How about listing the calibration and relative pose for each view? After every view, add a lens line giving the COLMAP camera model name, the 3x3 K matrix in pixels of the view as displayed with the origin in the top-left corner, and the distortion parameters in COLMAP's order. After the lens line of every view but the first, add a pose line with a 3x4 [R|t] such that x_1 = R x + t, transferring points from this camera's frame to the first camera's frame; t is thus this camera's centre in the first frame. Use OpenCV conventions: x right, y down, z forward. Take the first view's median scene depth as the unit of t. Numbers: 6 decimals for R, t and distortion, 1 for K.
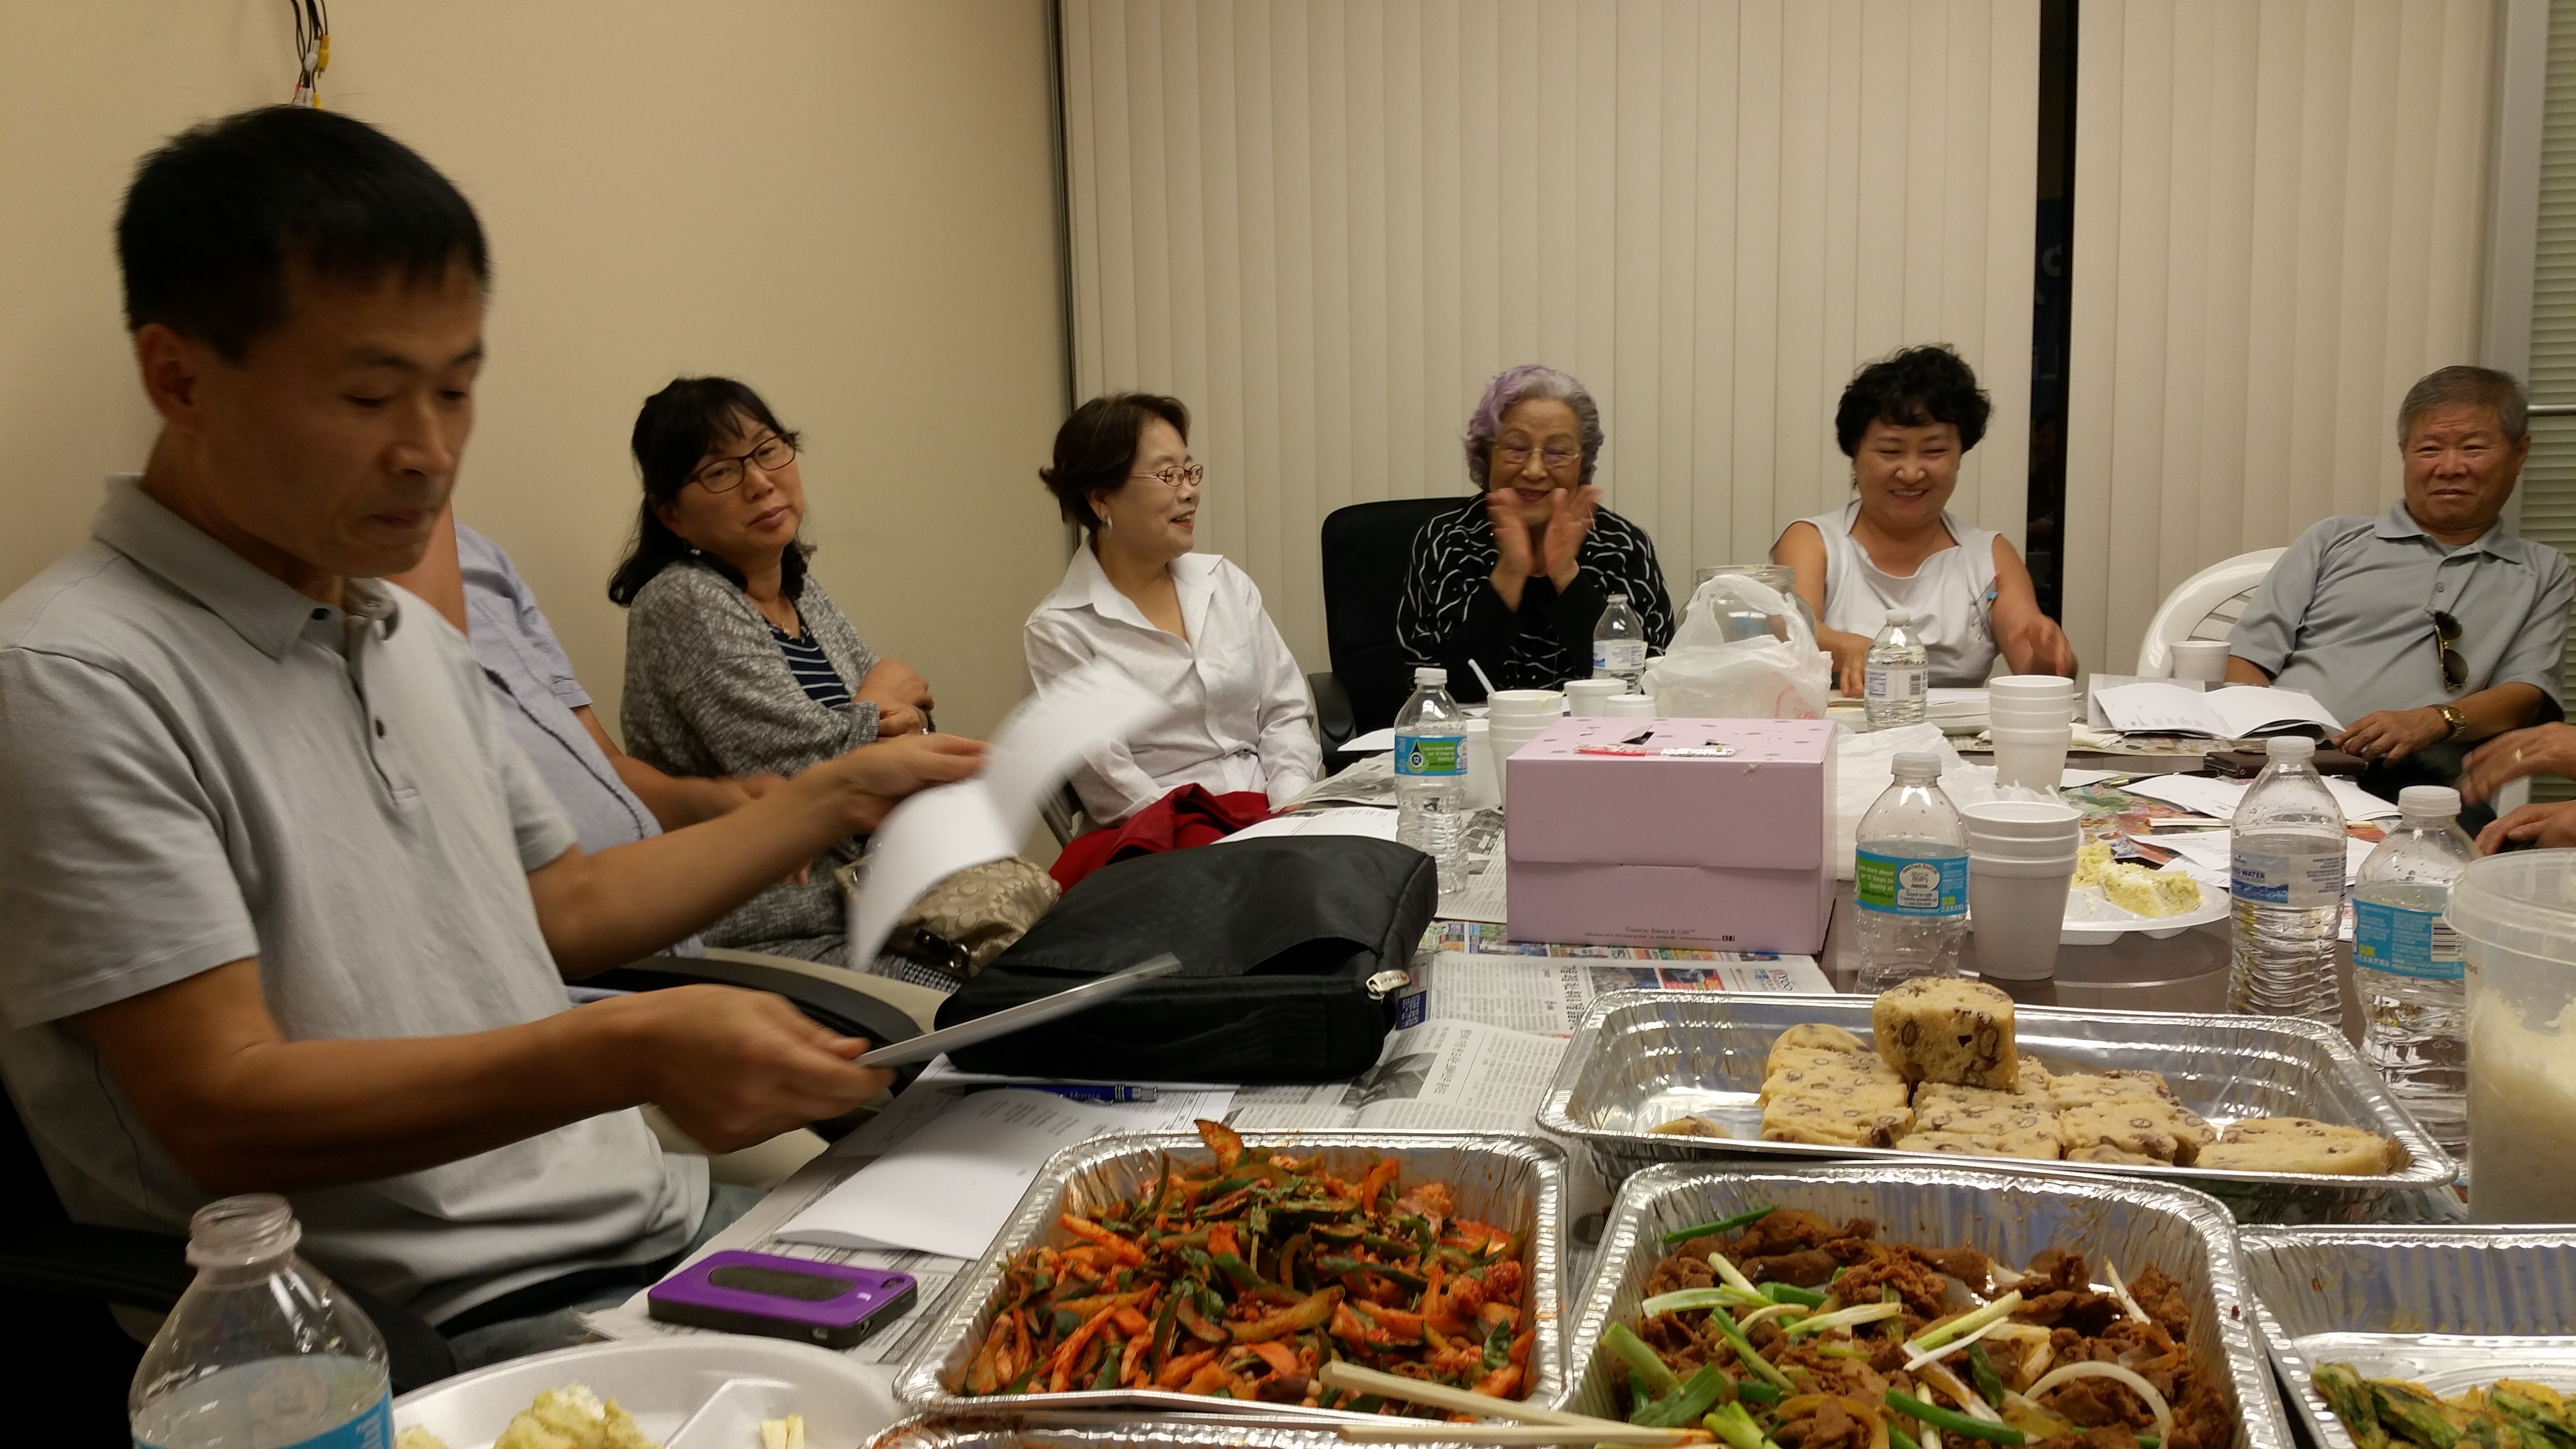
lens RADIAL K [[2060.2, 0, 1261.2], [0, 2060.2, 737.4], [0, 0, 1]] dist [0.145303, -0.306415]
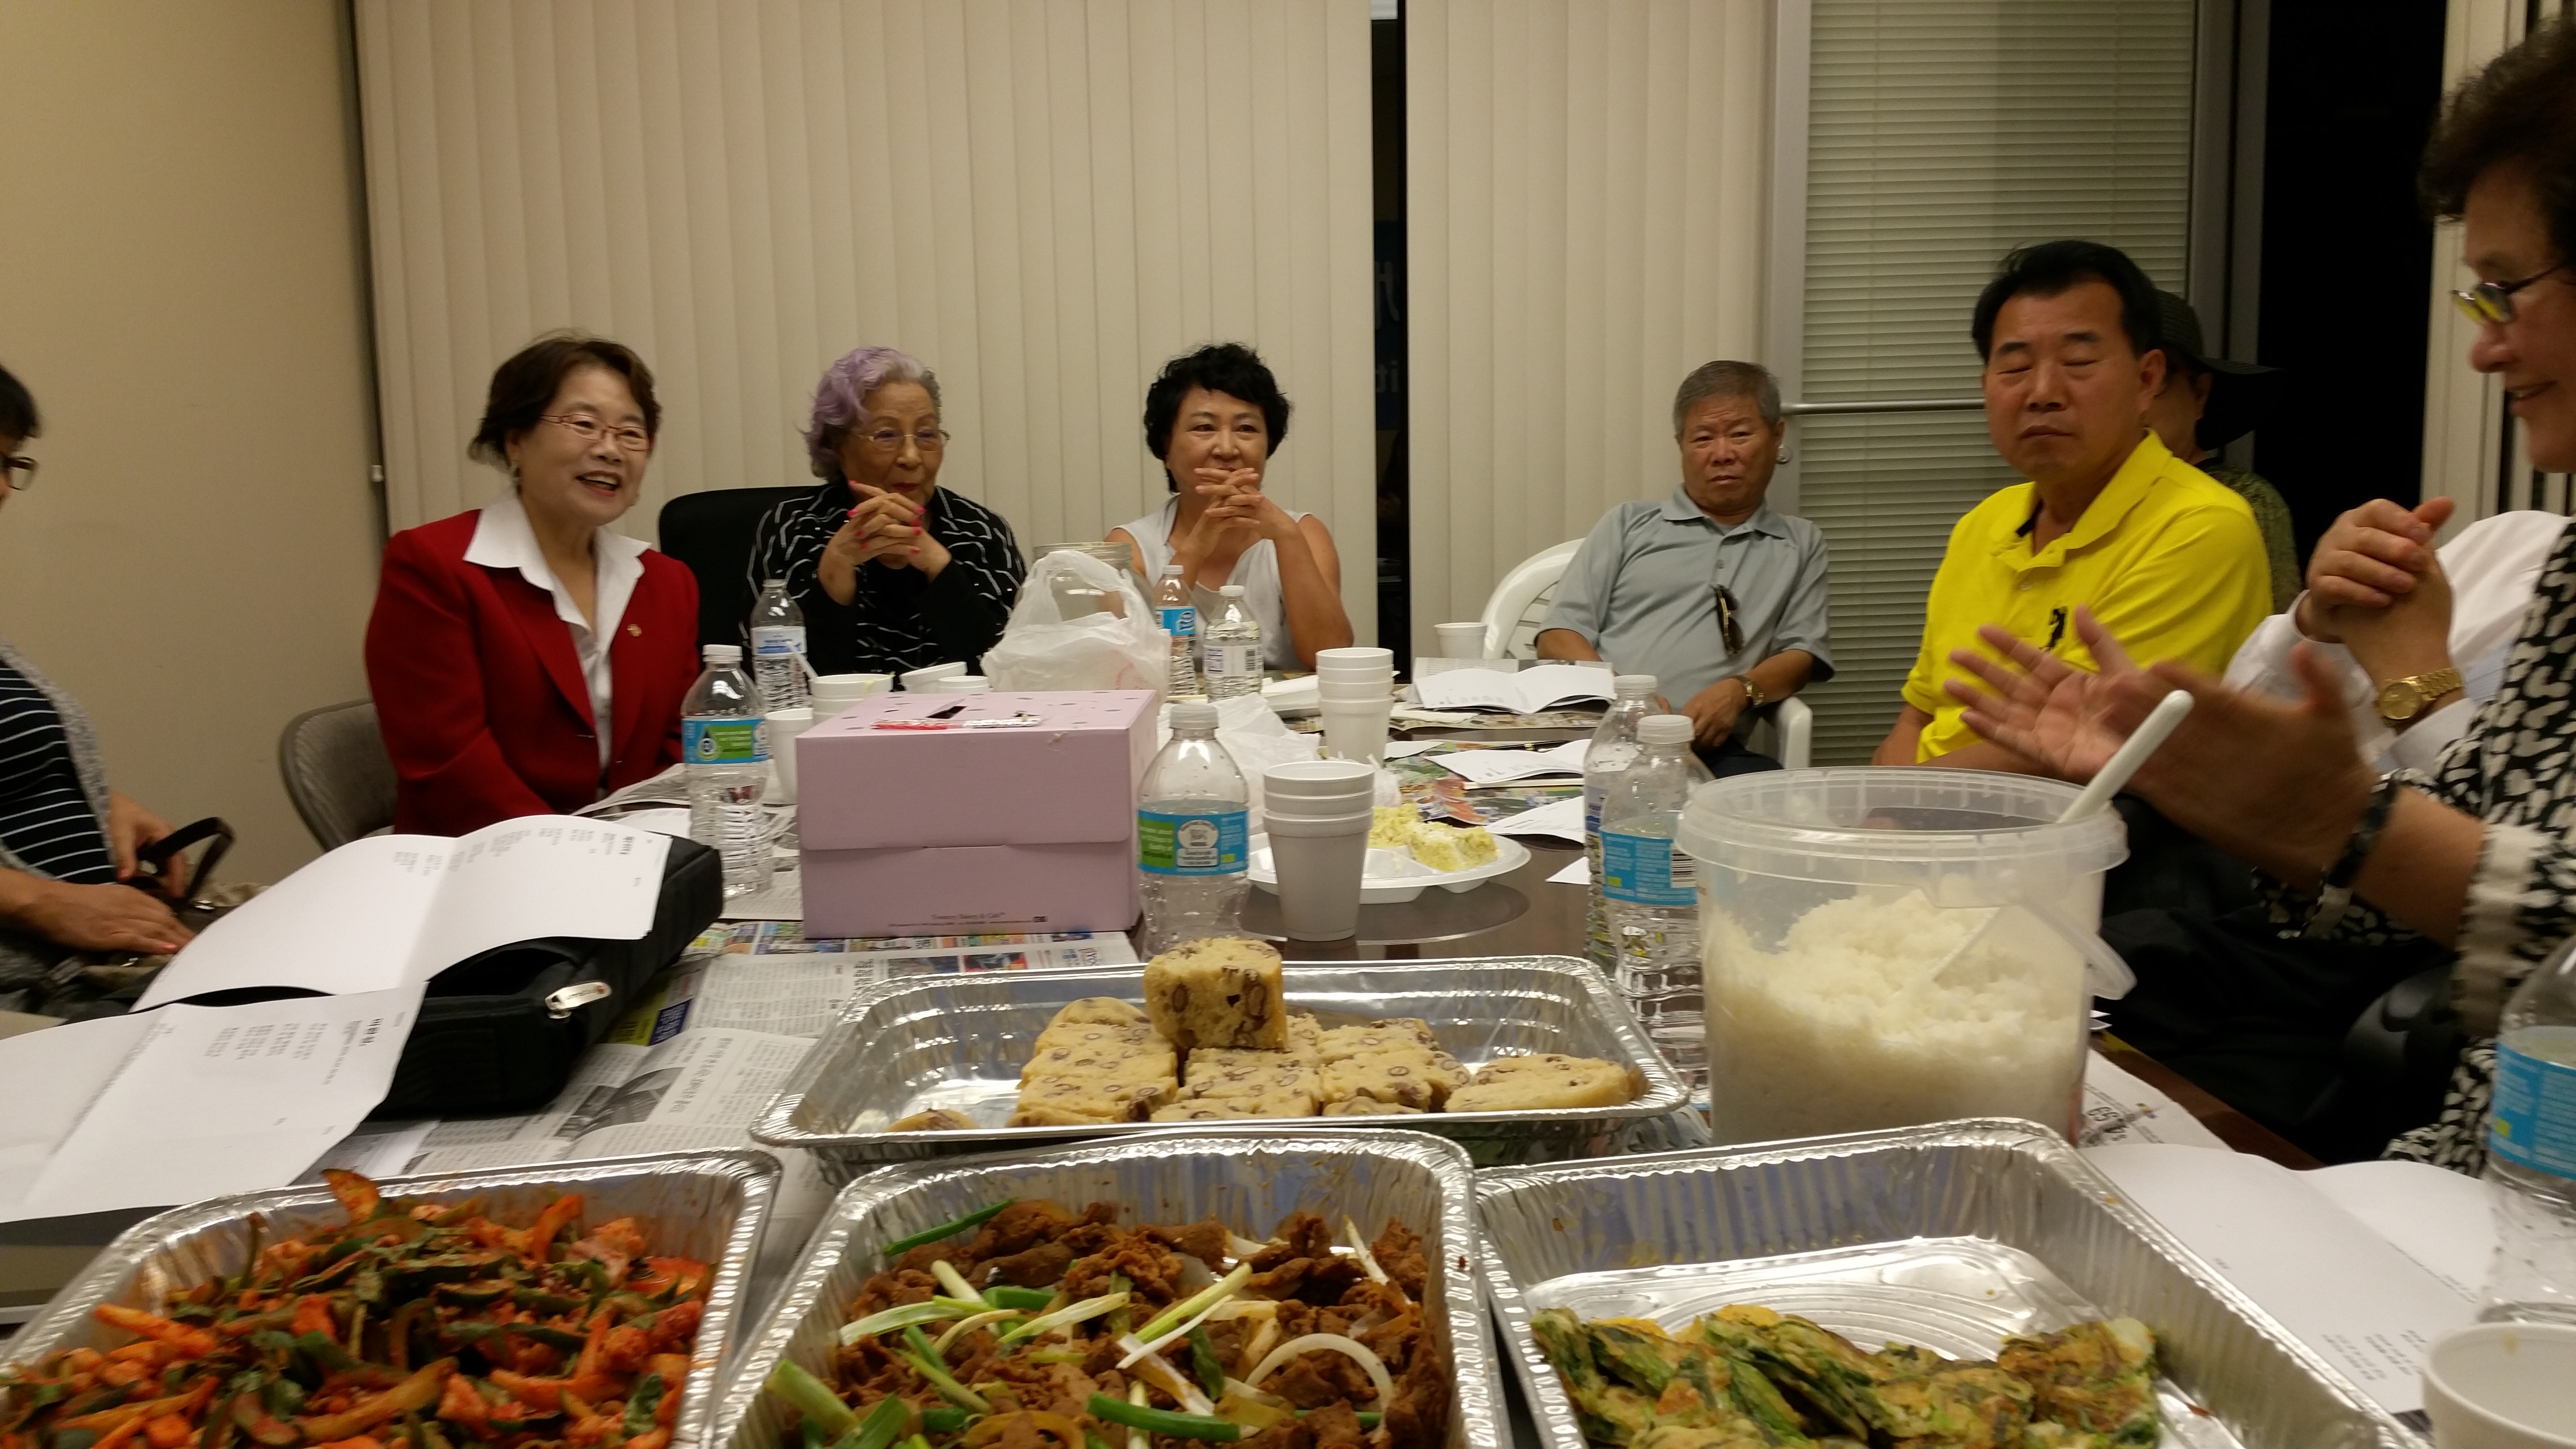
lens RADIAL K [[2071.2, 0, 1297.7], [0, 2071.2, 756.9], [0, 0, 1]] dist [0.145452, -0.330346]
pose [[0.955218, -0.036977, 0.293582, 0.105858], [0.035609, 0.999316, 0.010006, 0.030160], [-0.293751, 0.000896, 0.955882, 0.106679]]
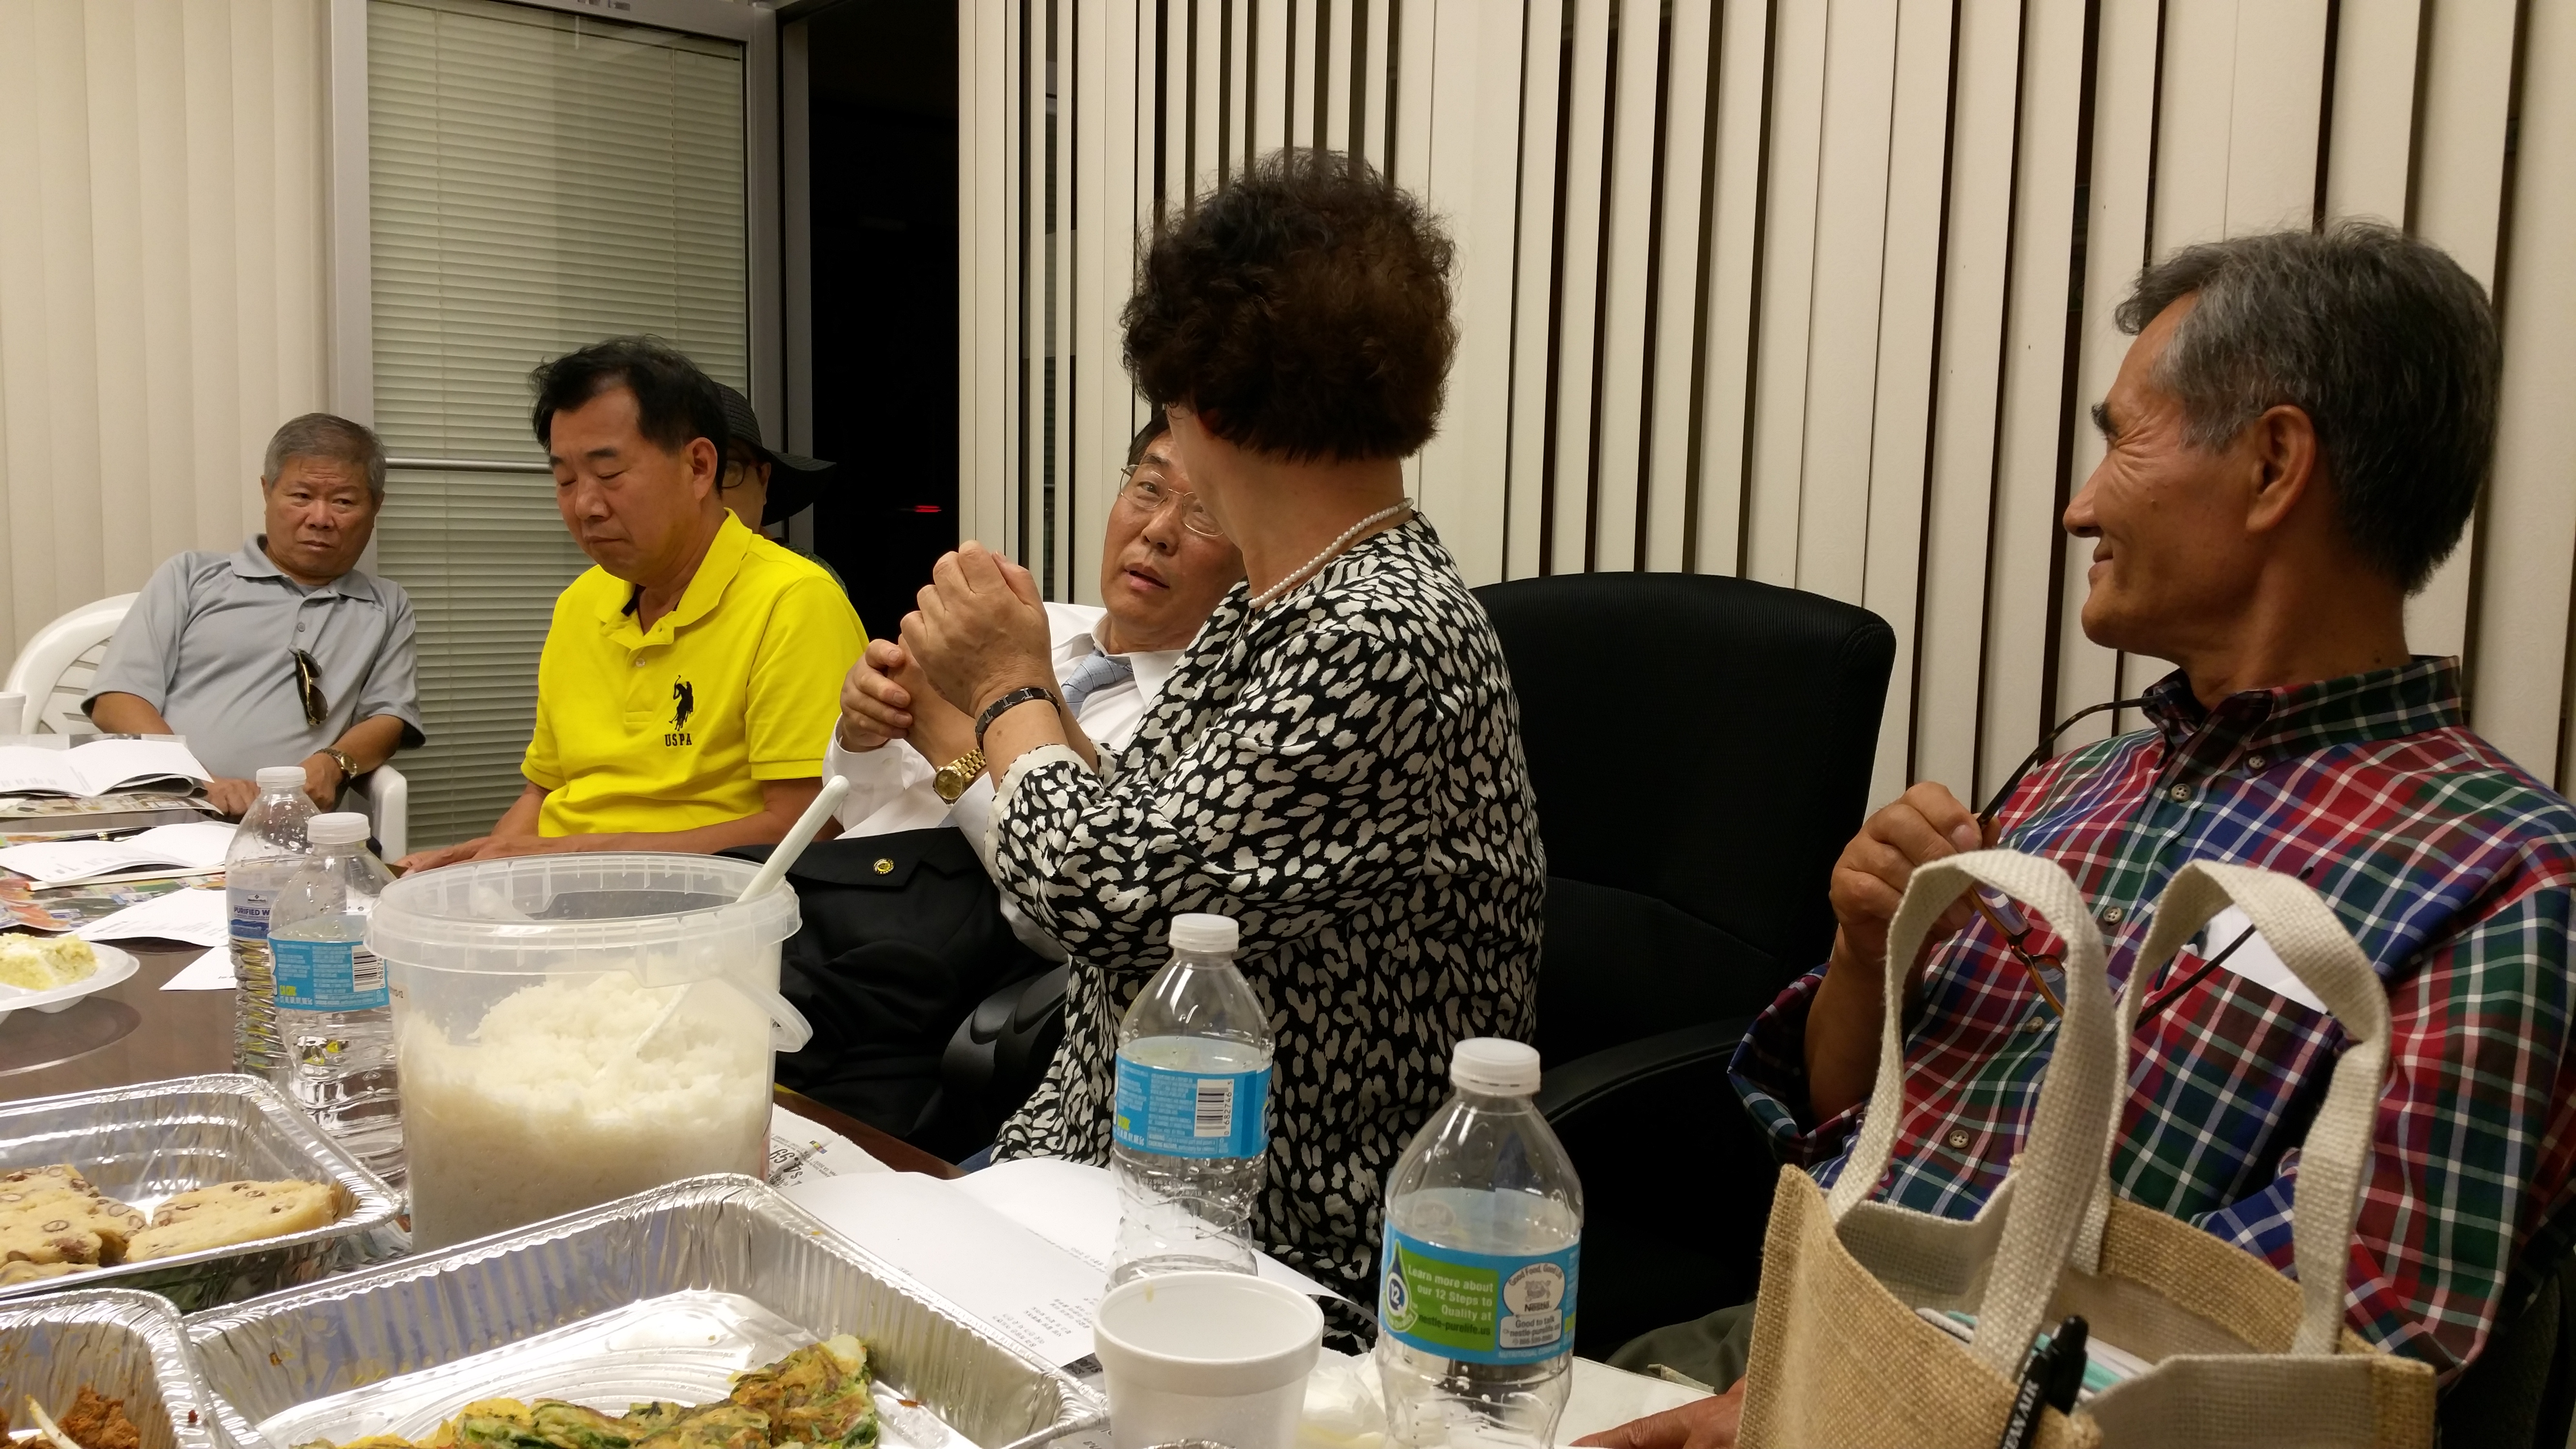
lens RADIAL K [[2060.2, 0, 1261.2], [0, 2060.2, 737.4], [0, 0, 1]] dist [0.145303, -0.306415]
pose [[0.587879, -0.048004, 0.807524, 0.027068], [0.068106, 0.997631, 0.009724, 0.008565], [-0.806077, 0.049281, 0.589755, 0.084265]]
